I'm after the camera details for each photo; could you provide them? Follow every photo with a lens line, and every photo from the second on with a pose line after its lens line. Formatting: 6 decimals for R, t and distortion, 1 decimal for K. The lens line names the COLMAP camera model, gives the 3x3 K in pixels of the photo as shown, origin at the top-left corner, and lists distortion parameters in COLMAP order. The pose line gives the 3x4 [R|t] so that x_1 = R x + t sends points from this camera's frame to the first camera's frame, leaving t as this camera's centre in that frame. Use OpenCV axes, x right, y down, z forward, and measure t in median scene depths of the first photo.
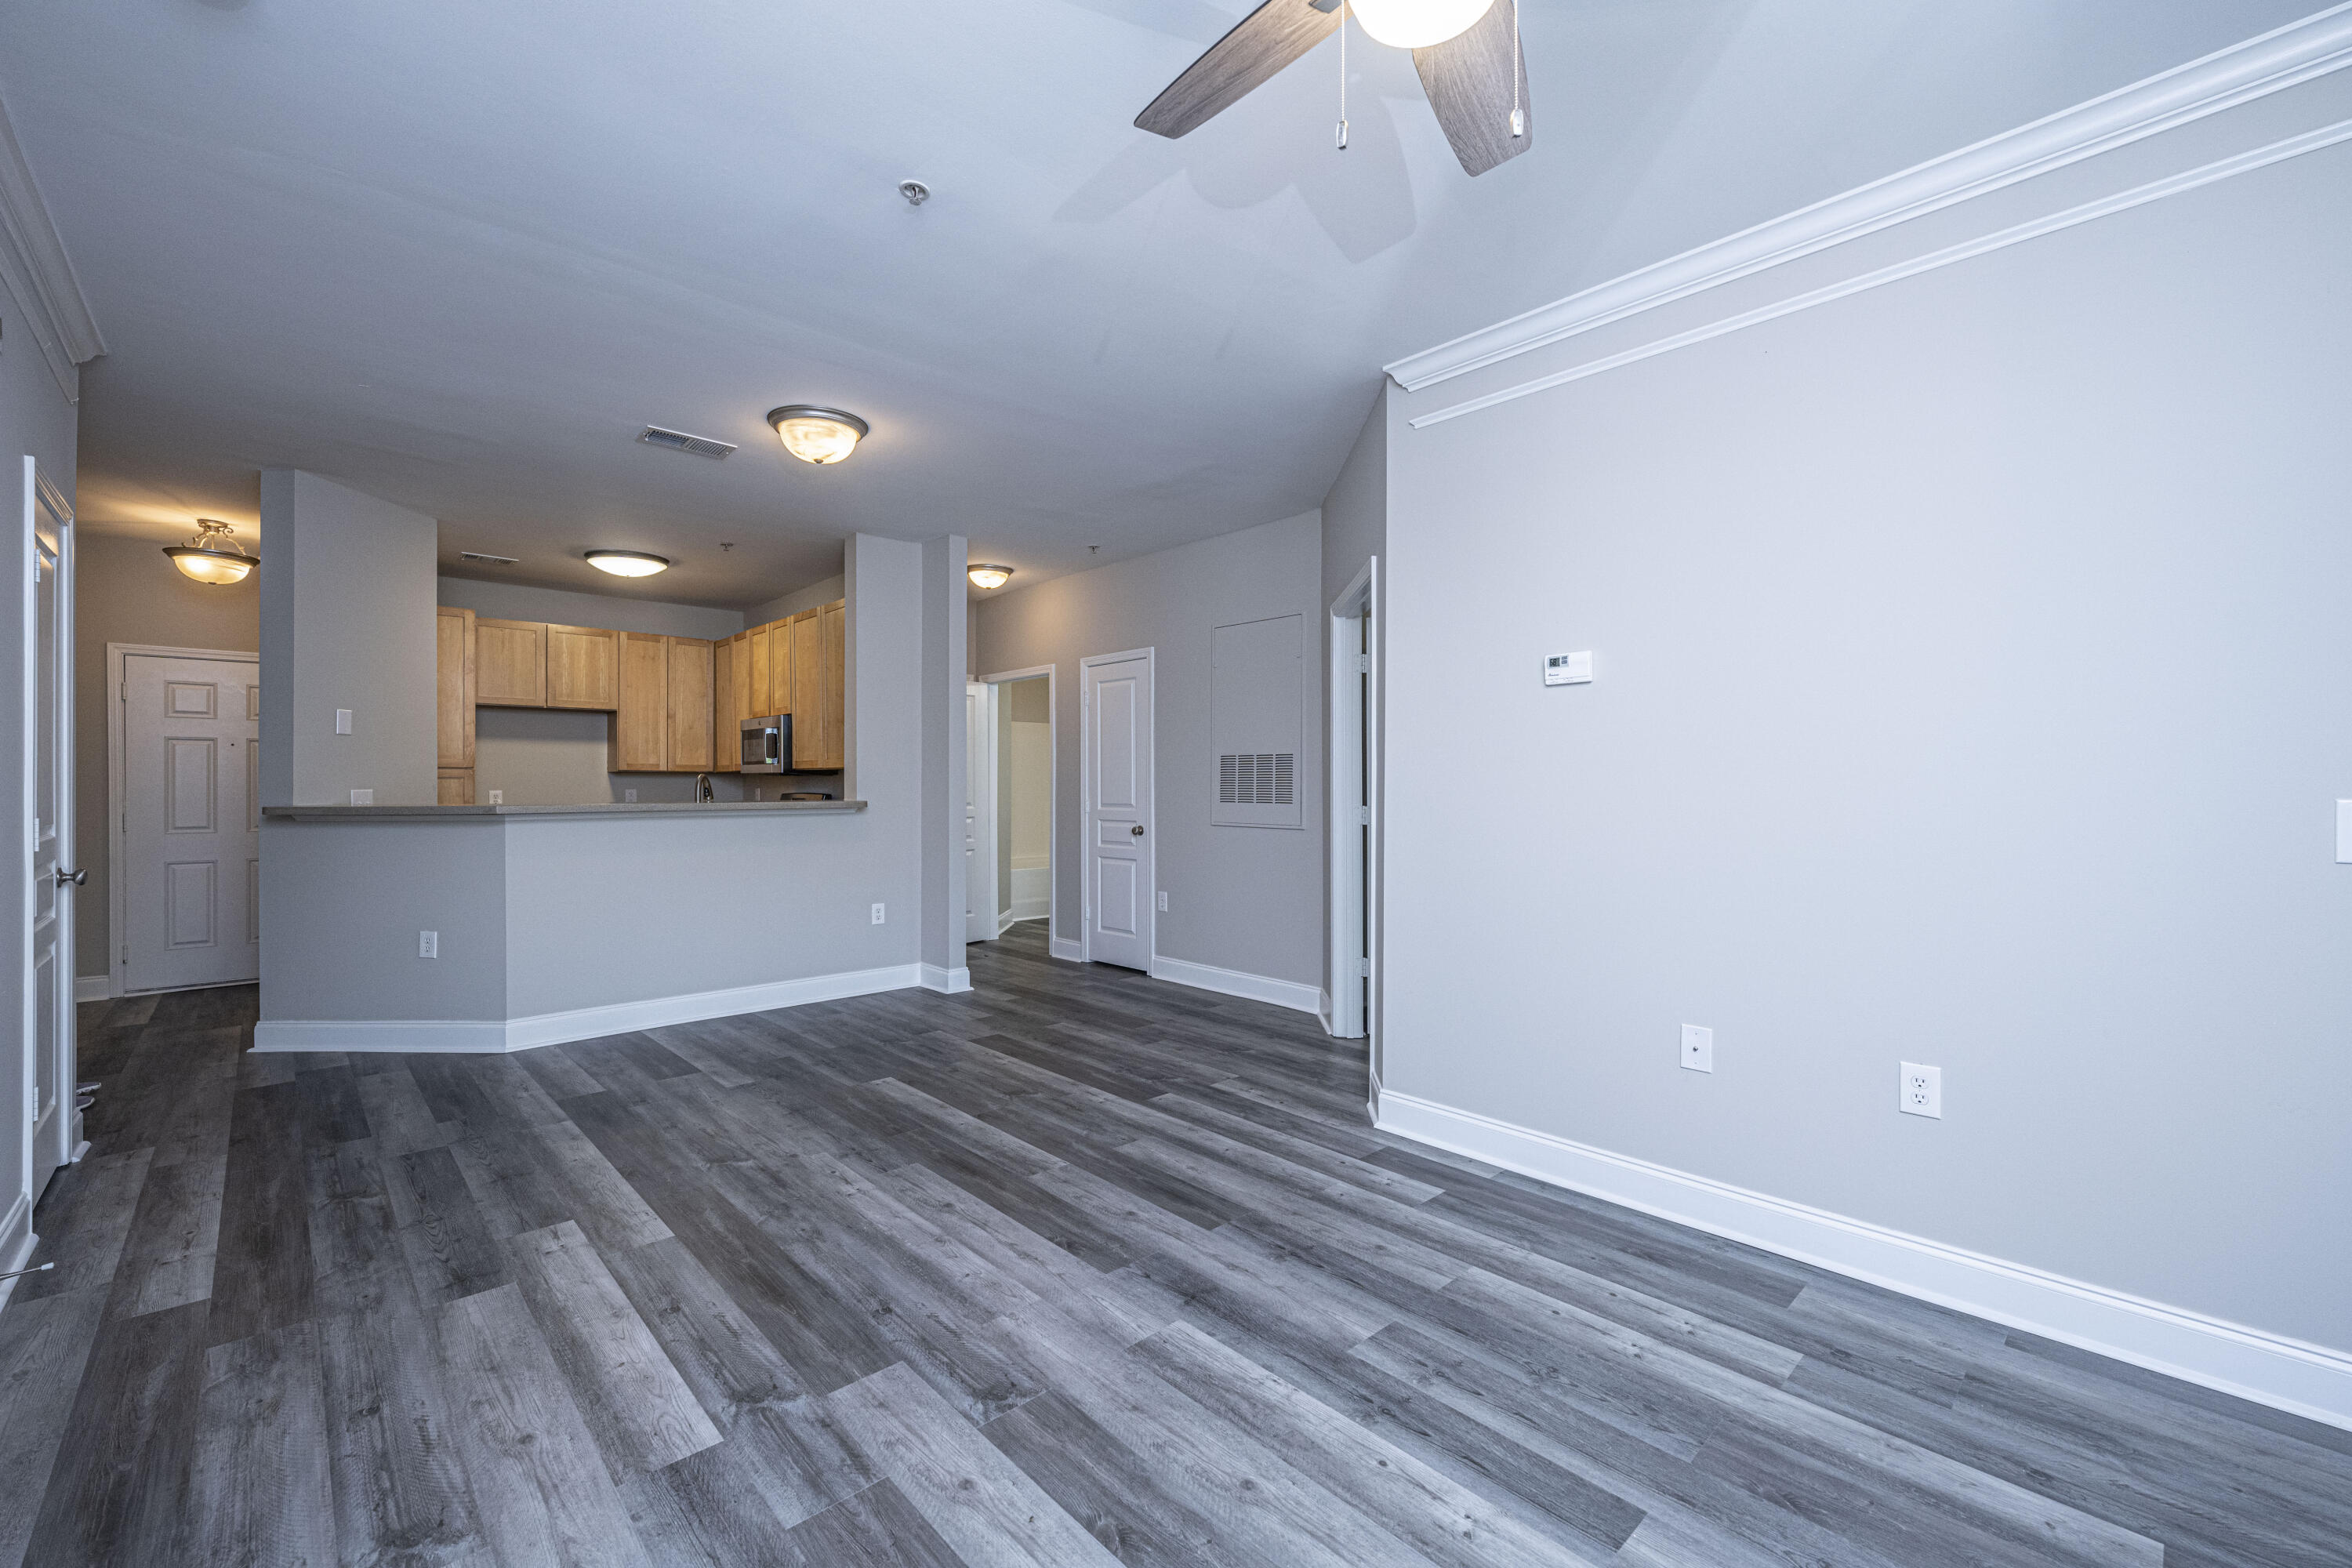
lens RADIAL K [[981.8, 0, 1167.0], [0, 981.8, 780.7], [0, 0, 1]] dist [0.000843, -0.000330]
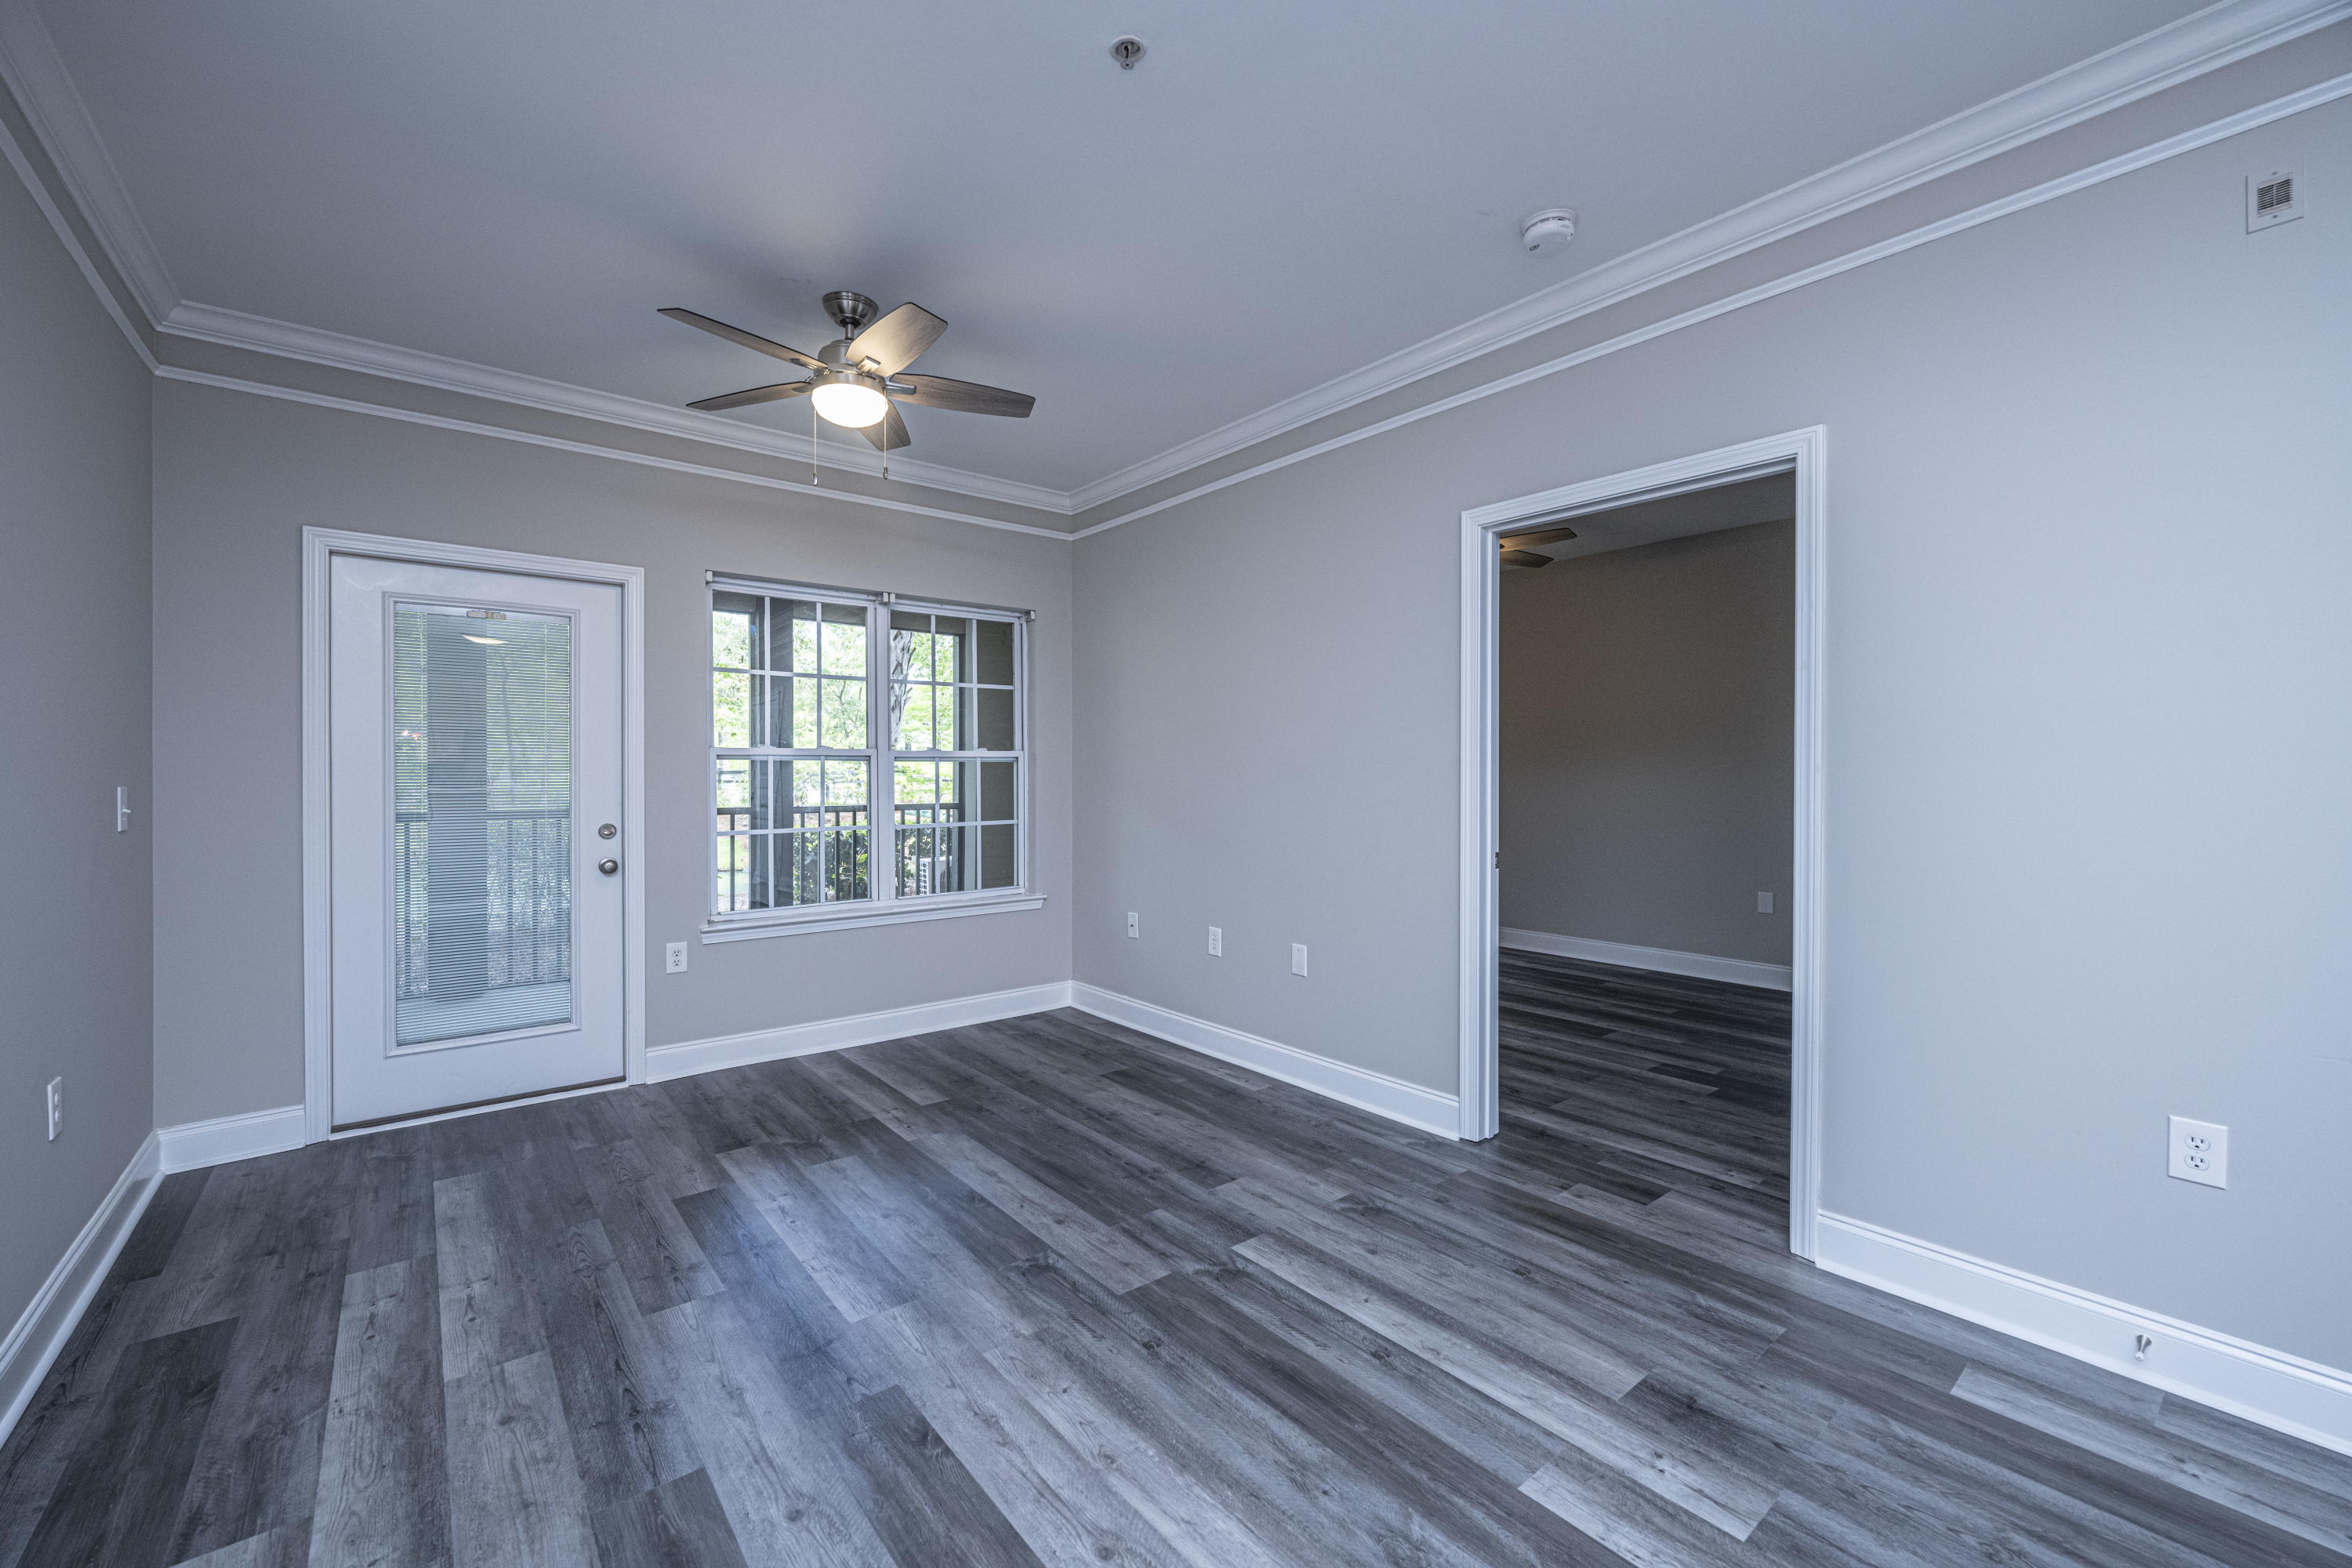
lens RADIAL K [[981.8, 0, 1167.0], [0, 981.8, 780.7], [0, 0, 1]] dist [0.000843, -0.000330]
pose [[-0.997254, -0.001276, 0.074043, -0.374815], [-0.001049, 0.999995, 0.003100, -0.002735], [-0.074046, 0.003014, -0.997250, 1.947623]]
